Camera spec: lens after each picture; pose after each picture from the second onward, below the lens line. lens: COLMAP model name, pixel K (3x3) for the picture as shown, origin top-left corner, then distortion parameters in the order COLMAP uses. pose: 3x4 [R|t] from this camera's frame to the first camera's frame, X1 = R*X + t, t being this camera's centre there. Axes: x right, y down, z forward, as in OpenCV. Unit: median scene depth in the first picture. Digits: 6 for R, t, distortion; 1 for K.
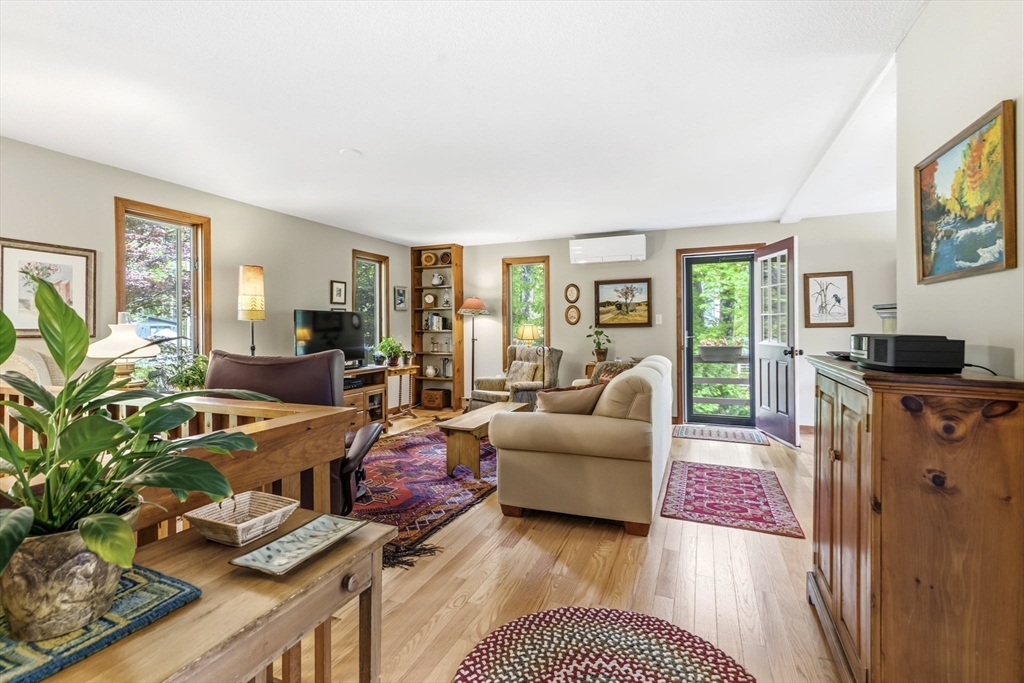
lens RADIAL K [[468.7, 0, 510.5], [0, 468.7, 324.7], [0, 0, 1]] dist [-0.002441, -0.000284]
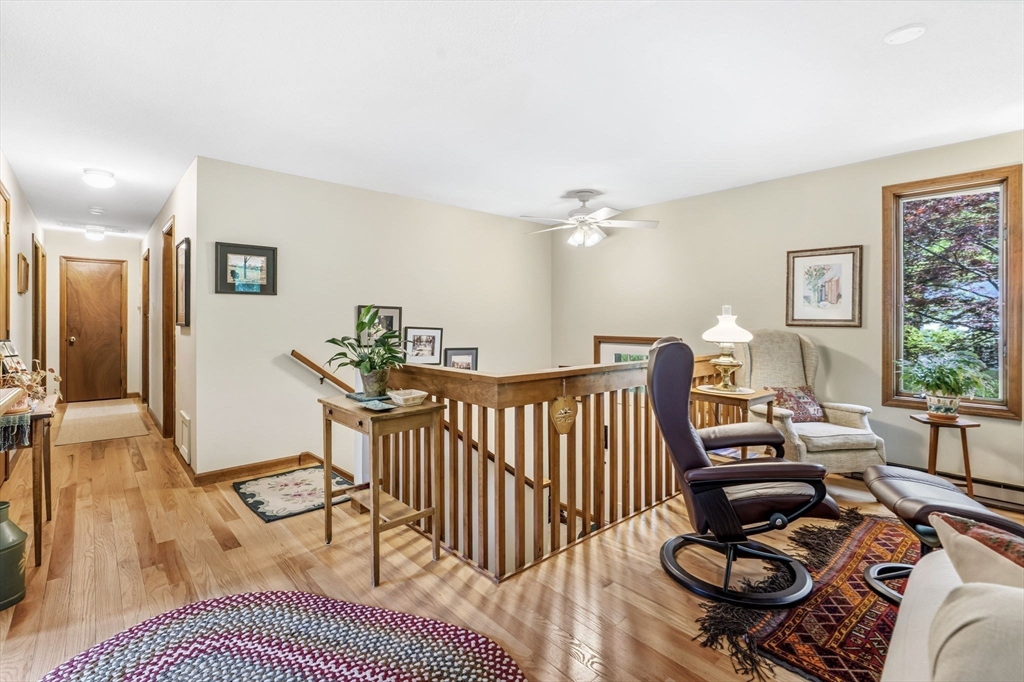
lens RADIAL K [[468.7, 0, 510.5], [0, 468.7, 324.2], [0, 0, 1]] dist [-0.002441, -0.000284]
pose [[-0.424978, 0.014199, -0.905092, 0.274580], [0.006680, 0.999899, 0.012550, 0.000449], [0.905179, -0.000712, -0.425030, 0.497167]]
